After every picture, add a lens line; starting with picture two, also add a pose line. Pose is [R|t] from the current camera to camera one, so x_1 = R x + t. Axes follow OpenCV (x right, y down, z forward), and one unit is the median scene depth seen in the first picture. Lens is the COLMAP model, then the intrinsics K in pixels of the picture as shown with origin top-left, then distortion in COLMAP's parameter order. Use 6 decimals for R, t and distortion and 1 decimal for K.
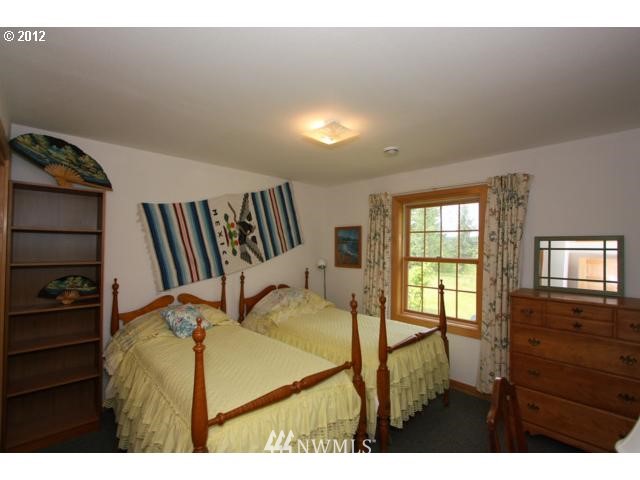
lens RADIAL K [[300.1, 0, 322.0], [0, 300.1, 241.6], [0, 0, 1]] dist [-0.001879, -0.000062]
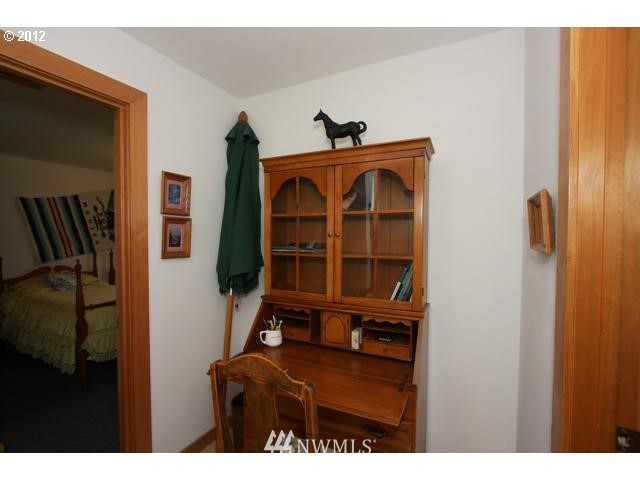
lens RADIAL K [[300.1, 0, 320.2], [0, 300.1, 242.8], [0, 0, 1]] dist [-0.001879, -0.000062]
pose [[0.949341, -0.017105, 0.313781, 0.220181], [0.002597, 0.998910, 0.046597, 0.012891], [-0.314237, -0.043421, 0.948351, -0.613860]]
